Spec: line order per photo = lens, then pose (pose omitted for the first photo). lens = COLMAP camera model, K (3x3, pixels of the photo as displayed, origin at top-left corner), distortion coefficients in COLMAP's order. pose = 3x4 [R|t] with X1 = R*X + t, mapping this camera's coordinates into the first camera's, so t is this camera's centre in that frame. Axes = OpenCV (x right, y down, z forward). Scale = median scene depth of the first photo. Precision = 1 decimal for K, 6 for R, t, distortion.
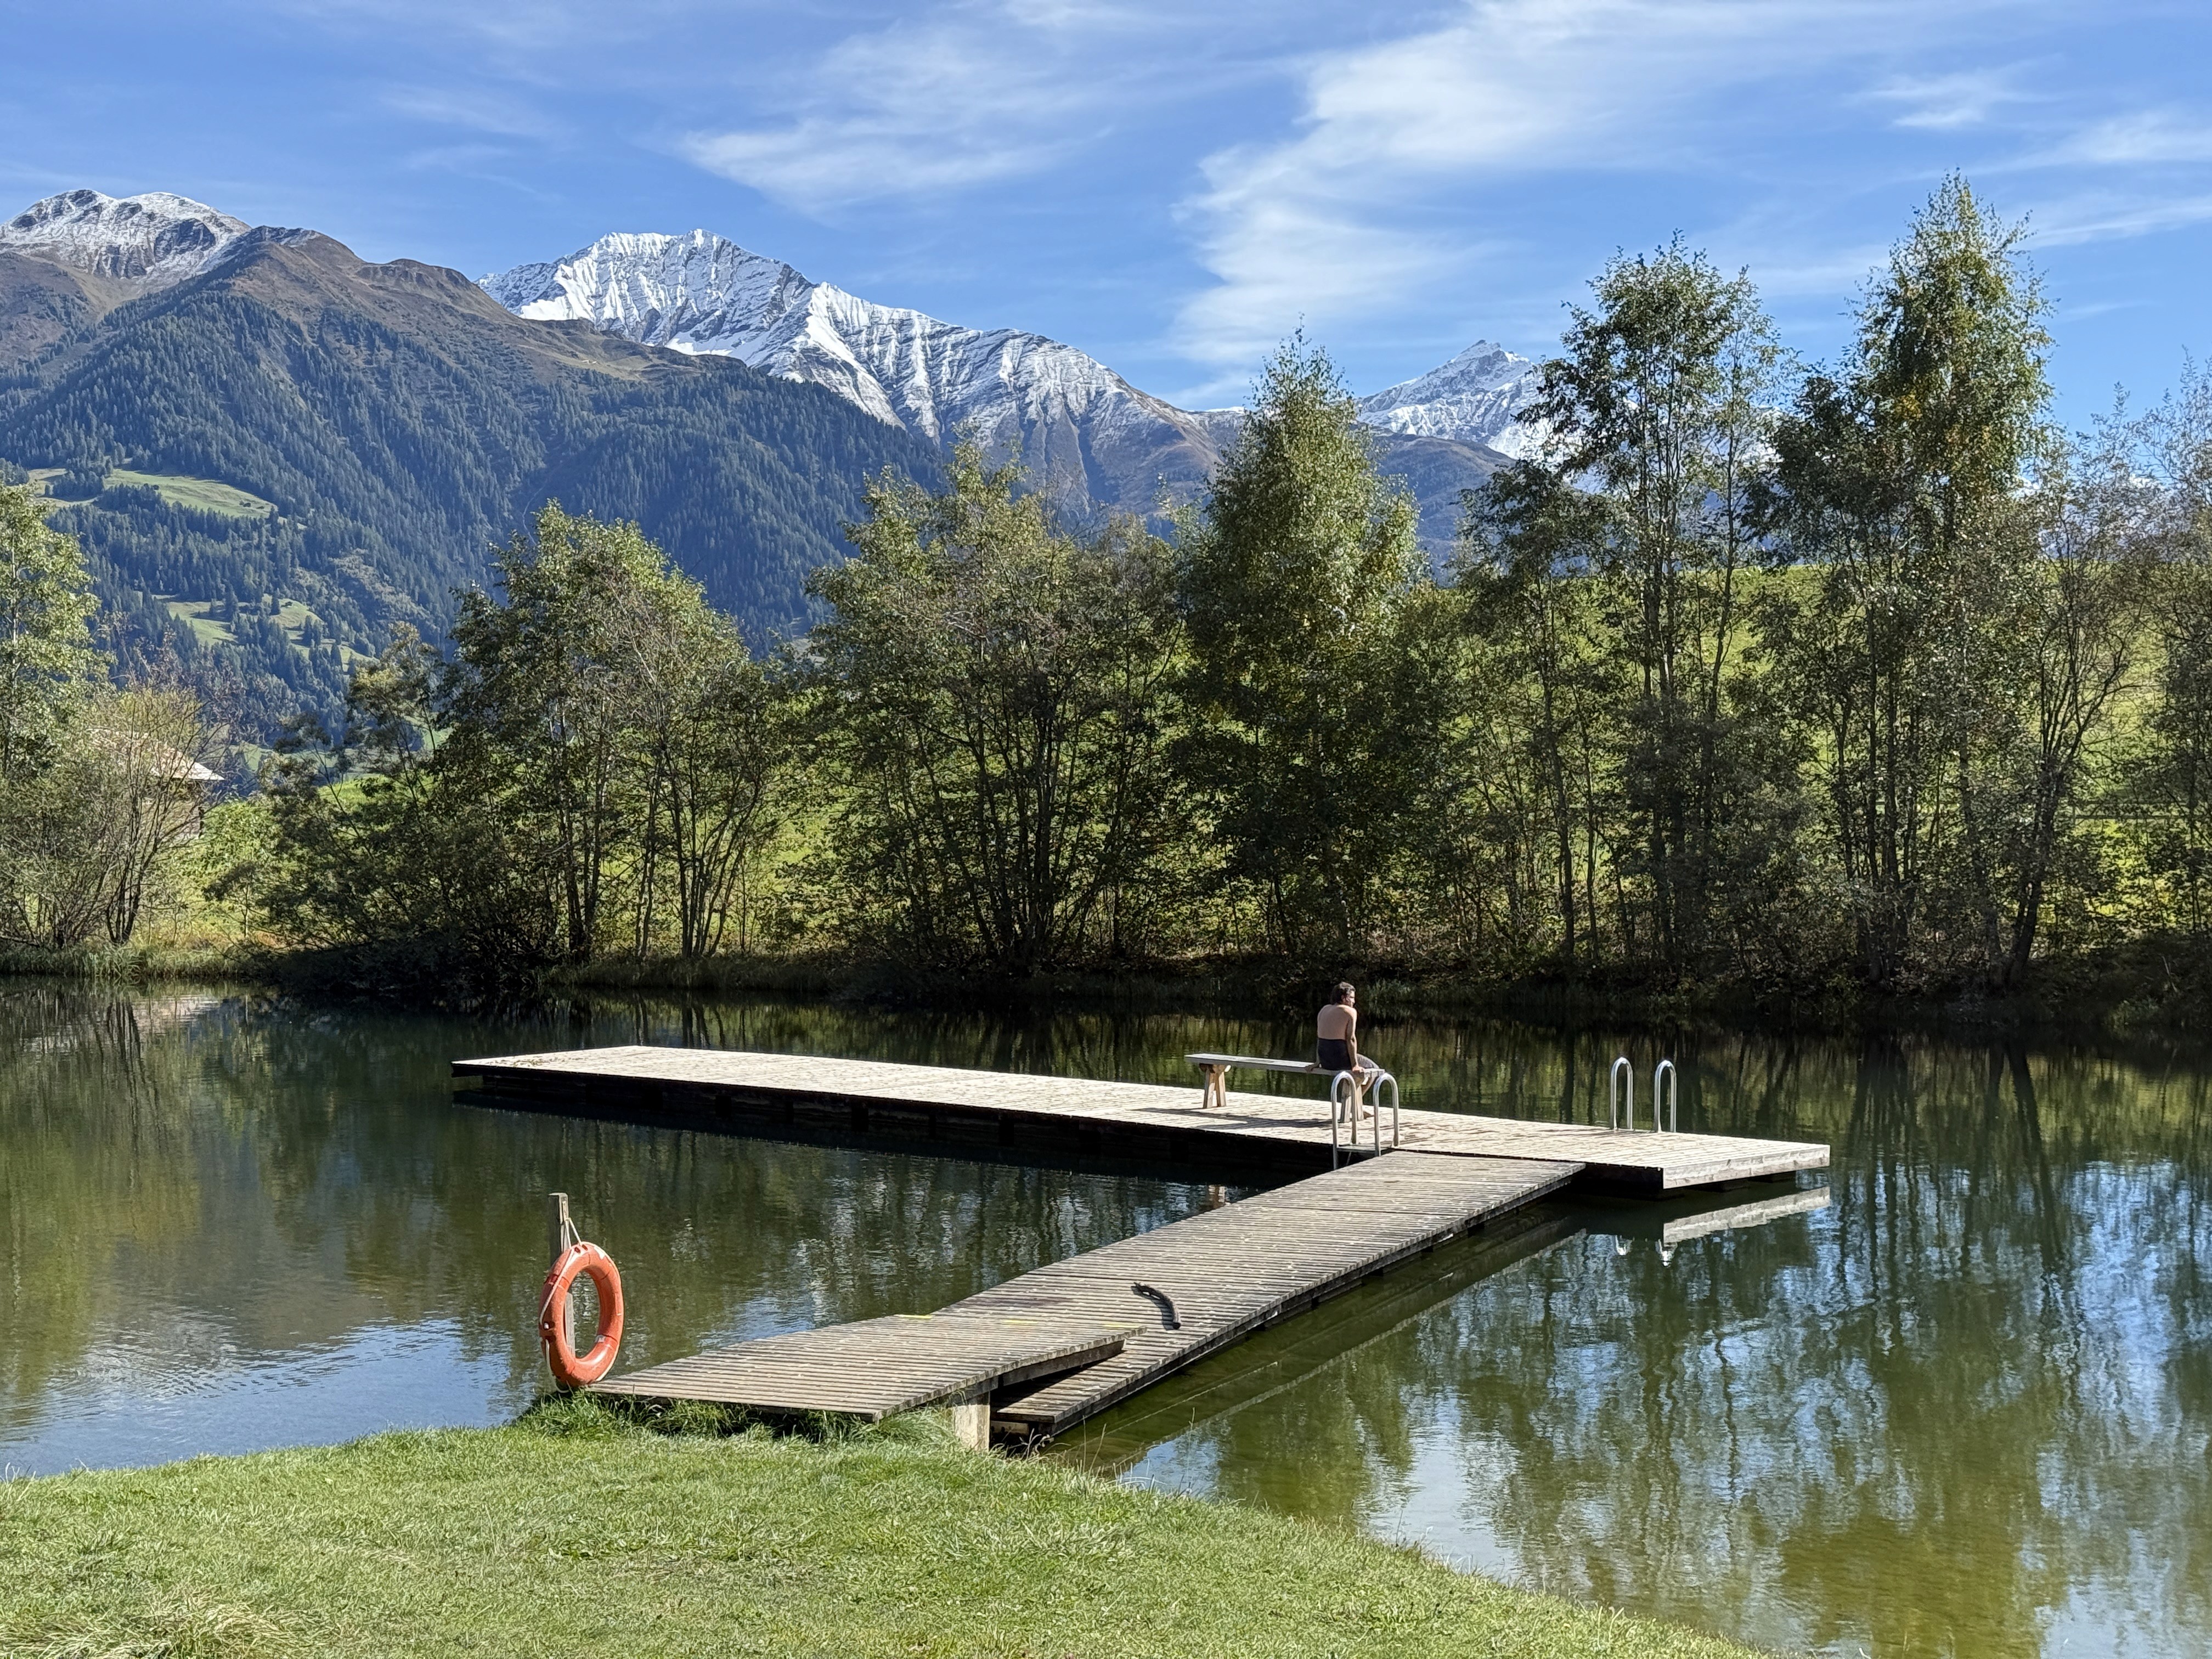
lens RADIAL K [[3105.1, 0, 1106.0], [0, 3105.1, 829.5], [0, 0, 1]] dist [0.202165, 0.059065]
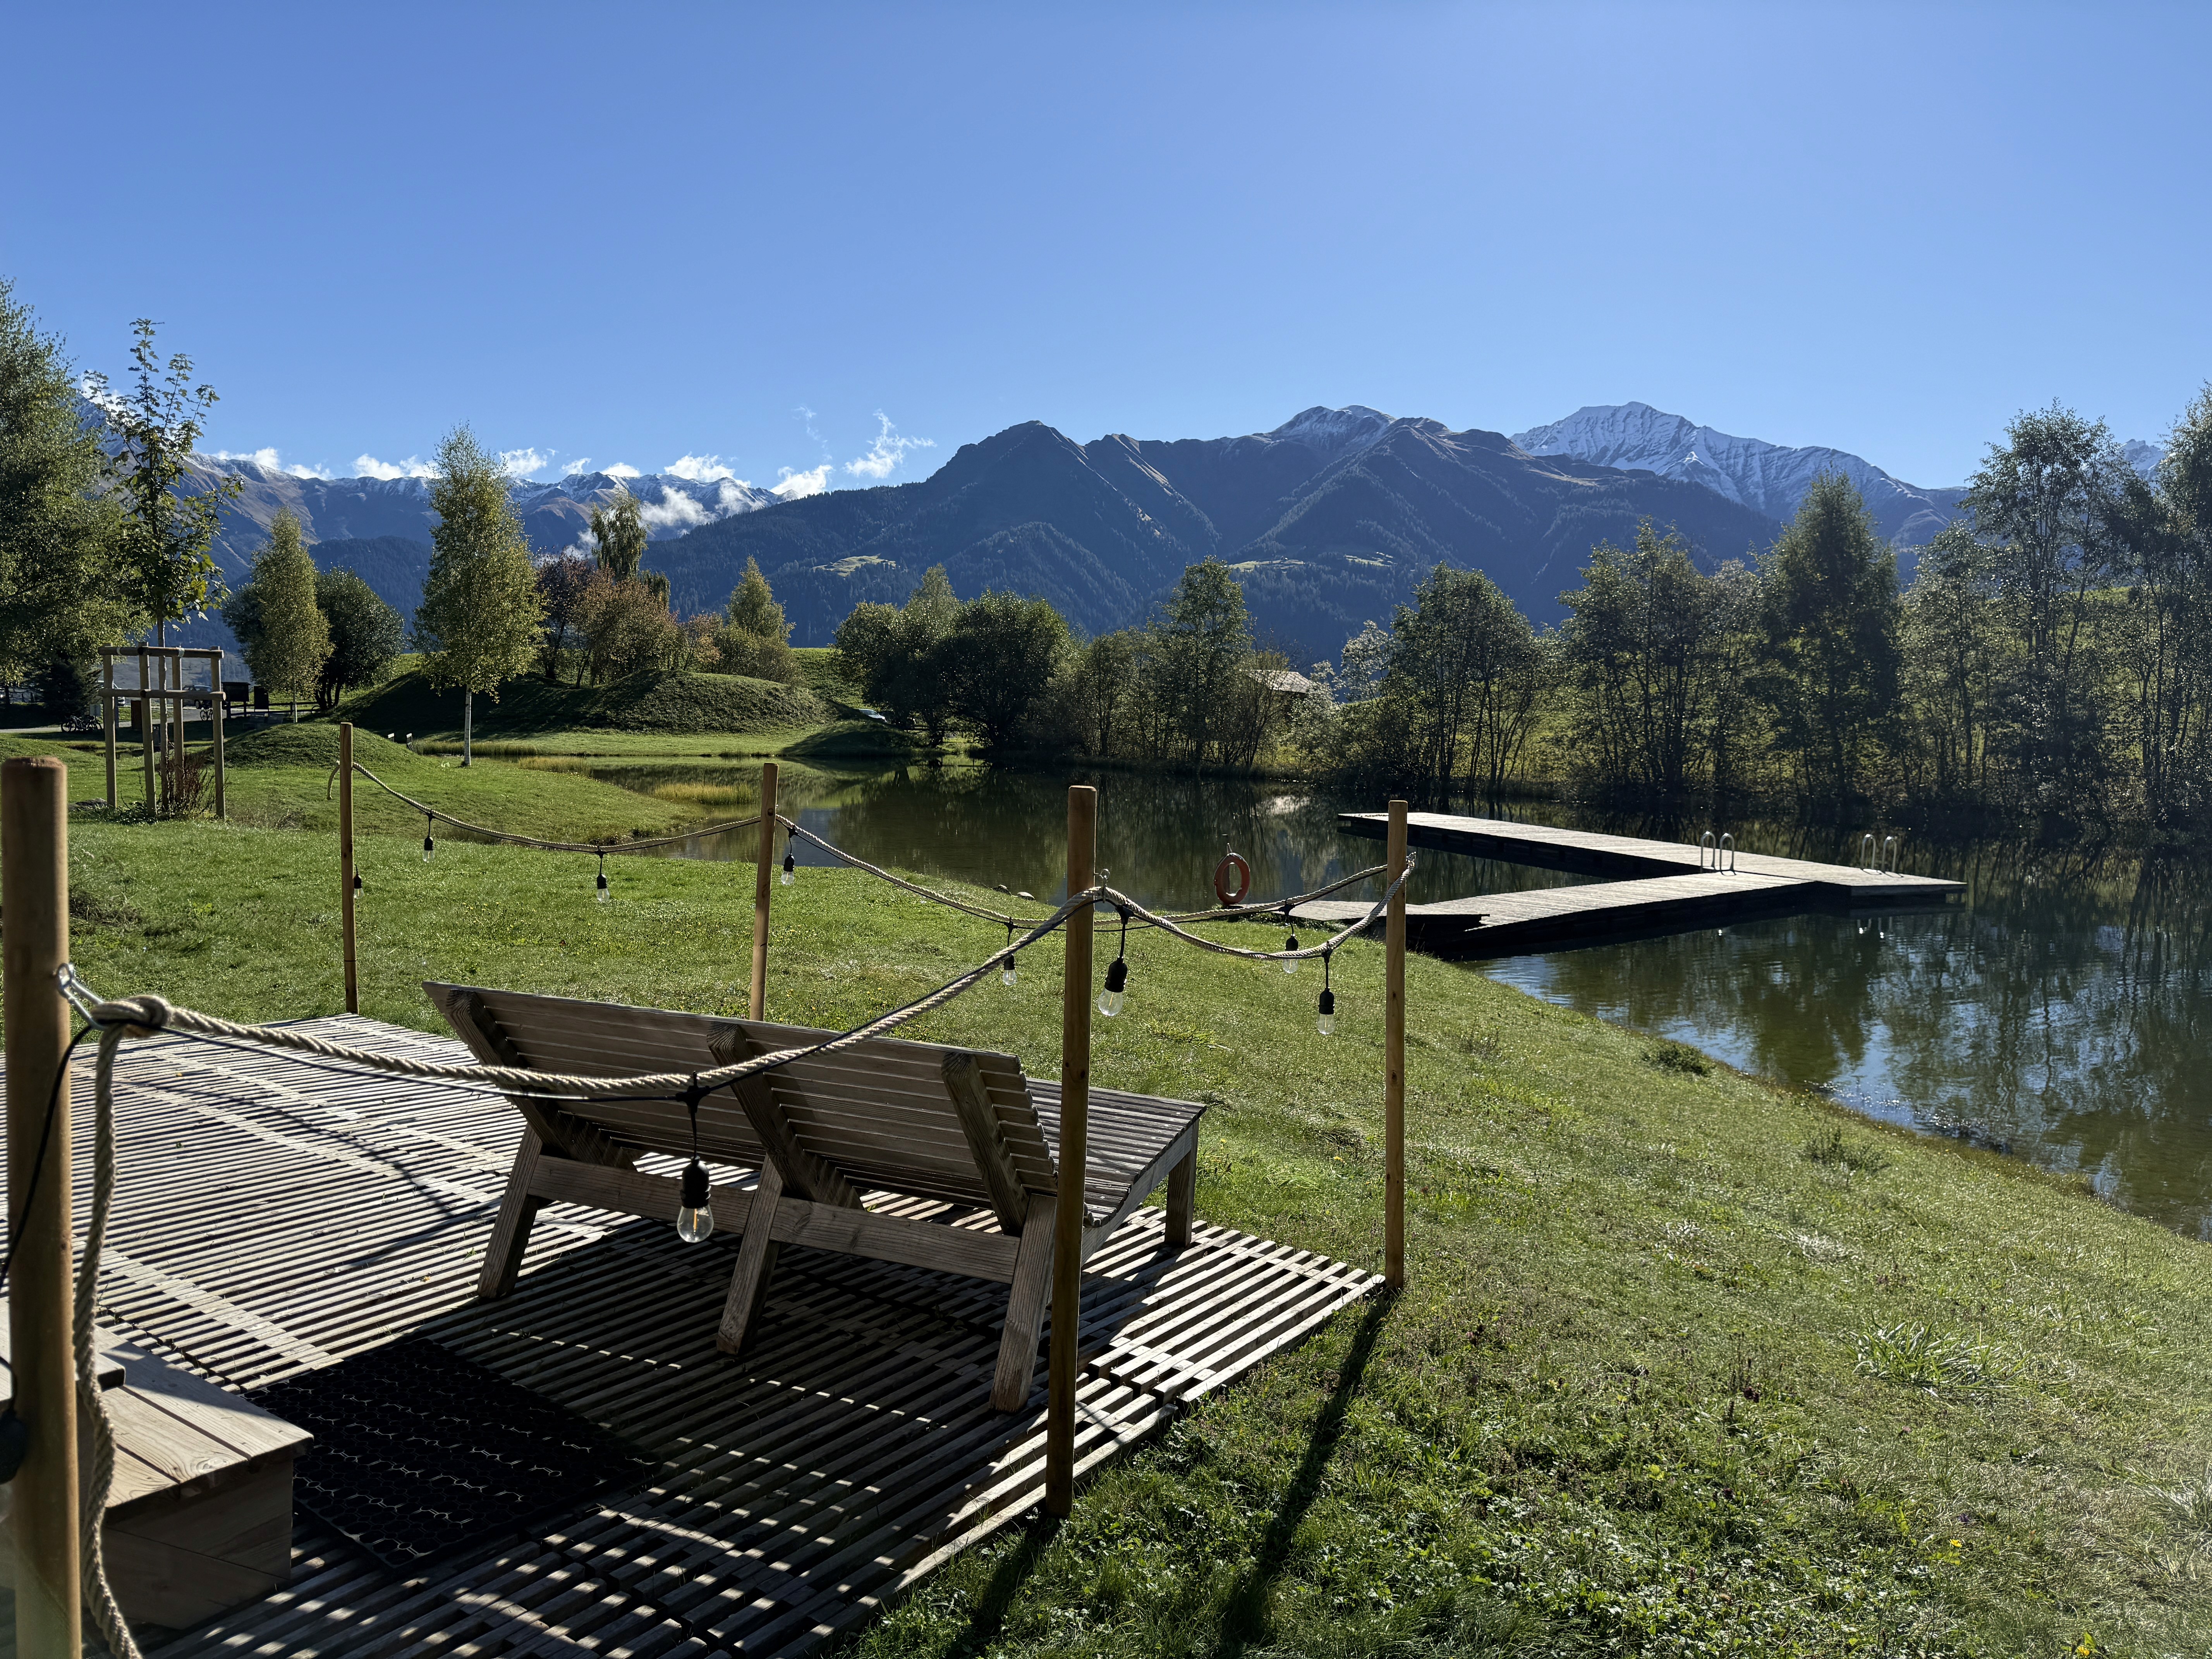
lens RADIAL K [[1609.8, 0, 1106.0], [0, 1609.8, 829.5], [0, 0, 1]] dist [-0.000478, -0.000902]
pose [[0.905287, 0.049899, -0.421860, 0.087162], [-0.022112, 0.997266, 0.070509, 0.003846], [0.424225, -0.054503, 0.903915, -0.081634]]
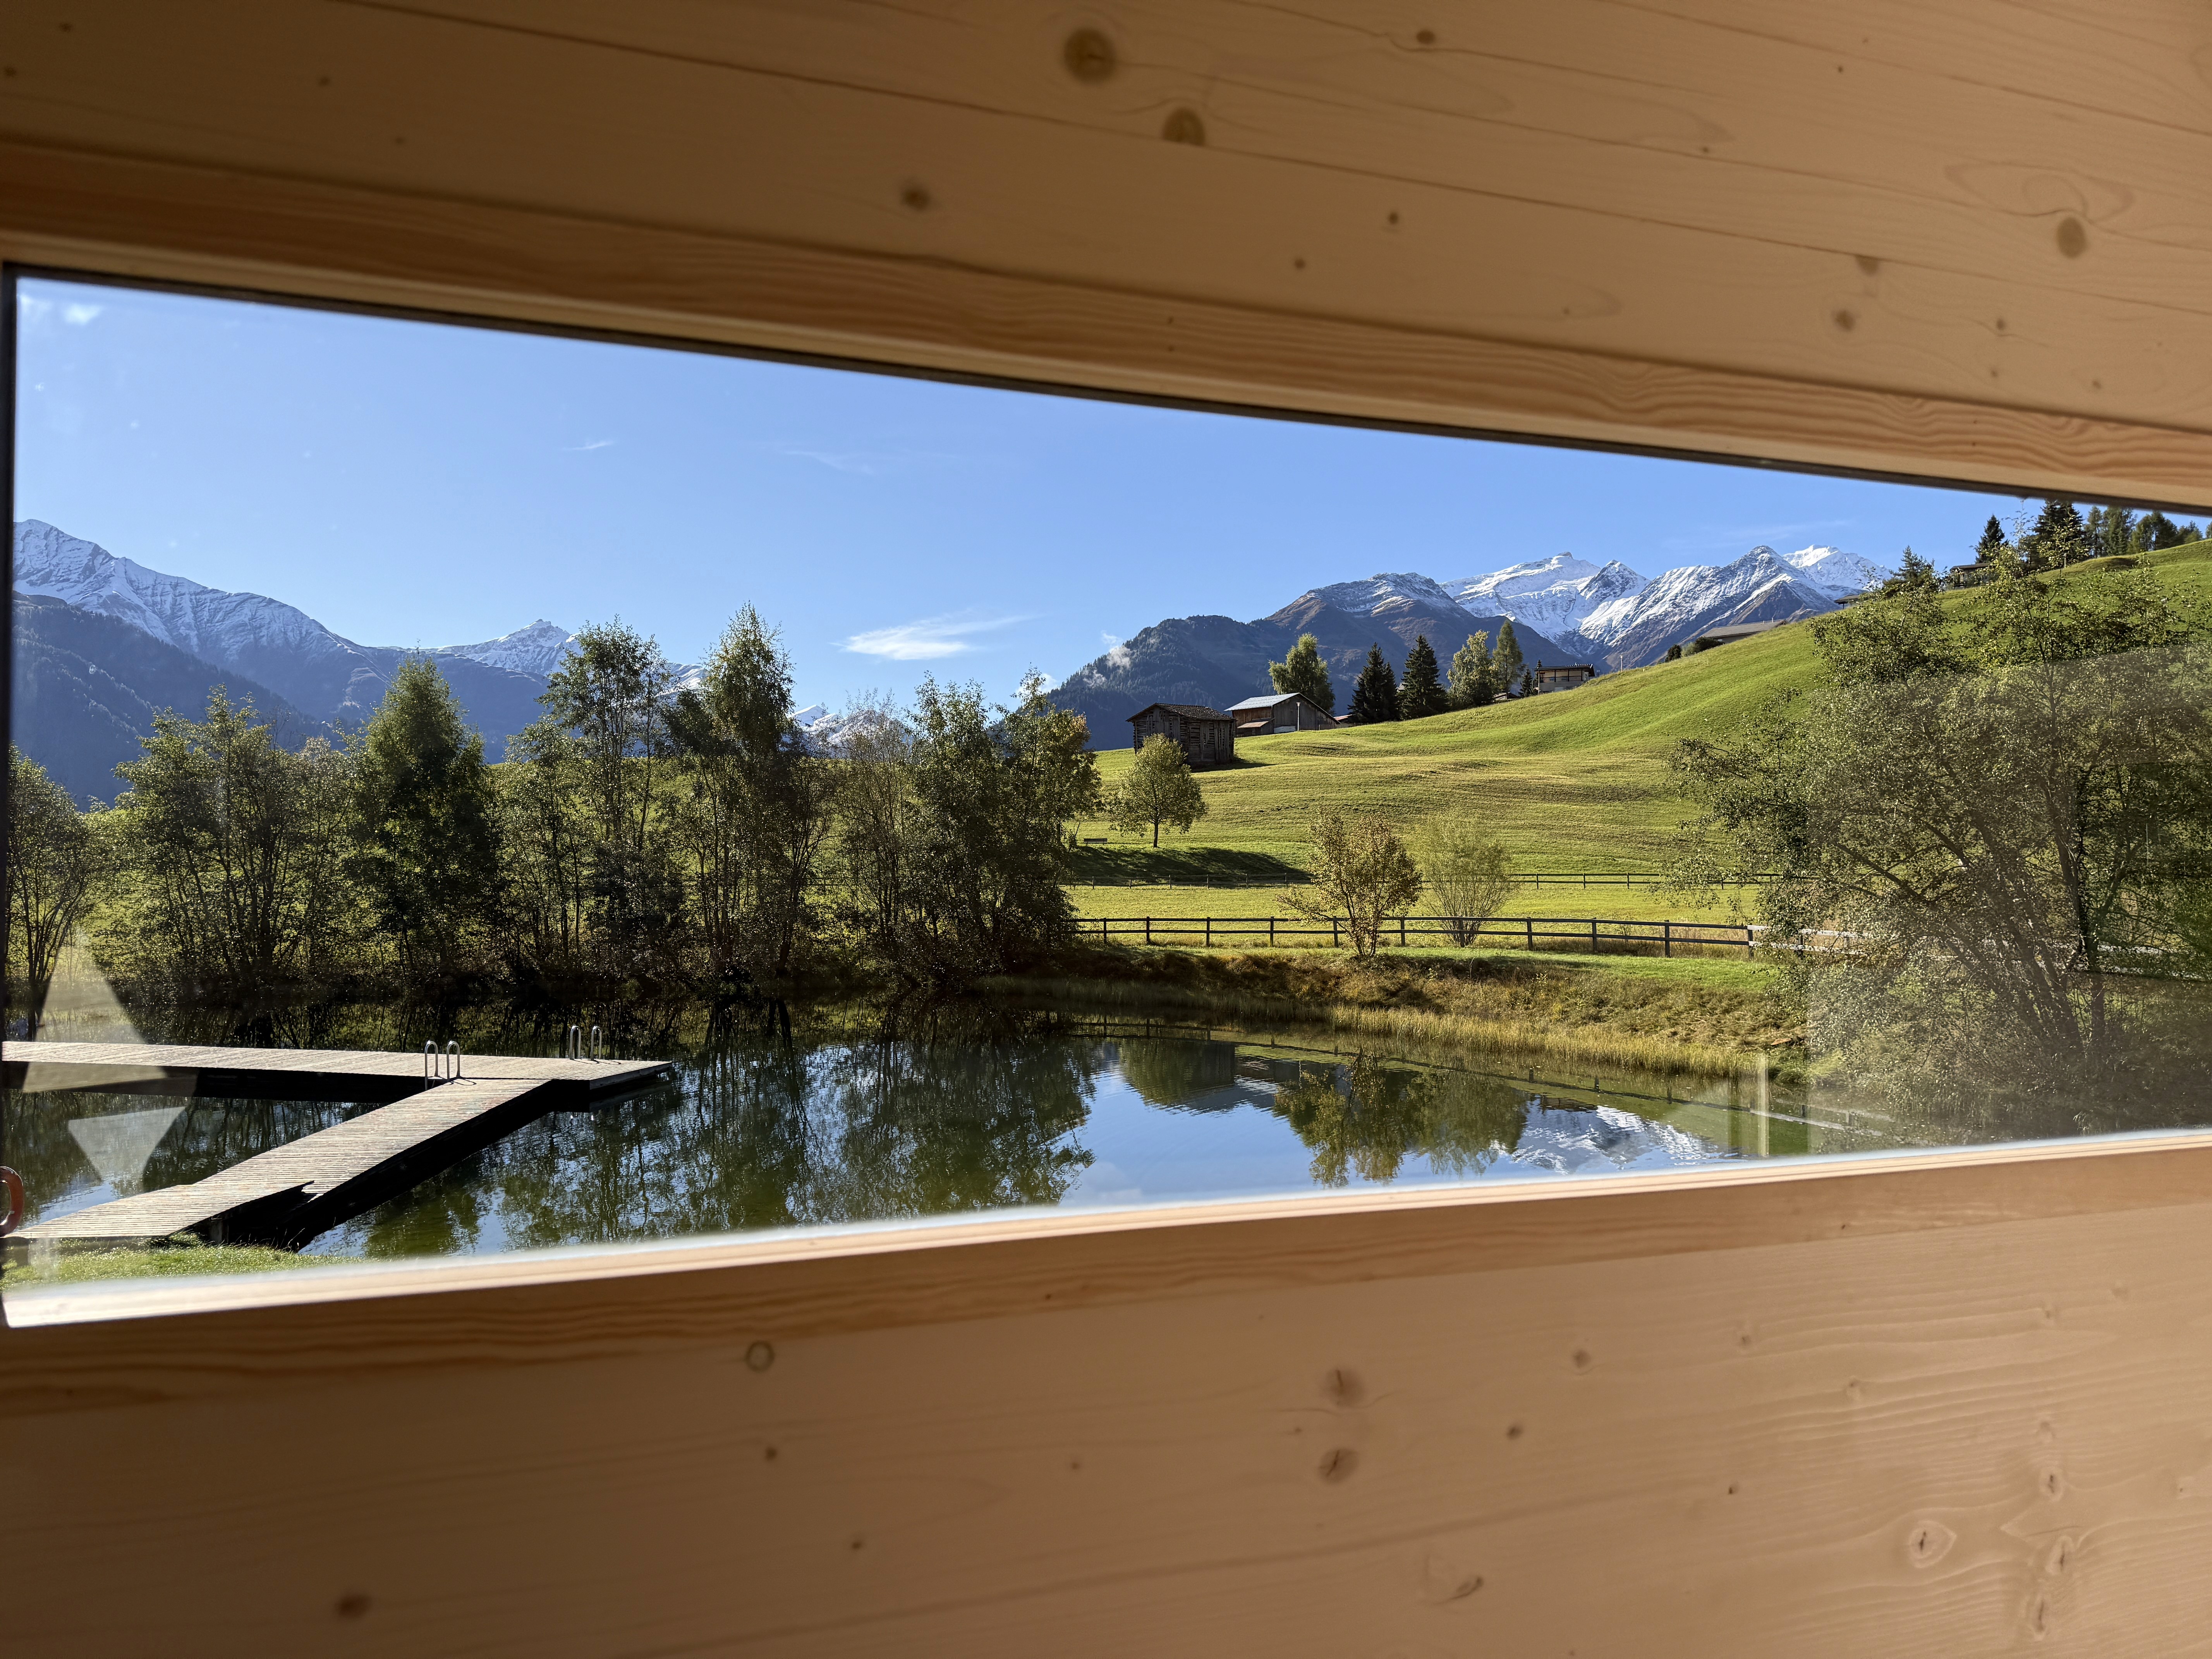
lens RADIAL K [[1559.1, 0, 1174.3], [0, 1559.1, 824.6], [0, 0, 1]] dist [-0.001342, -0.010328]
pose [[0.874103, 0.012106, 0.485590, 0.001660], [0.004796, 0.999426, -0.033550, -0.015334], [-0.485717, 0.031655, 0.873542, -0.074966]]
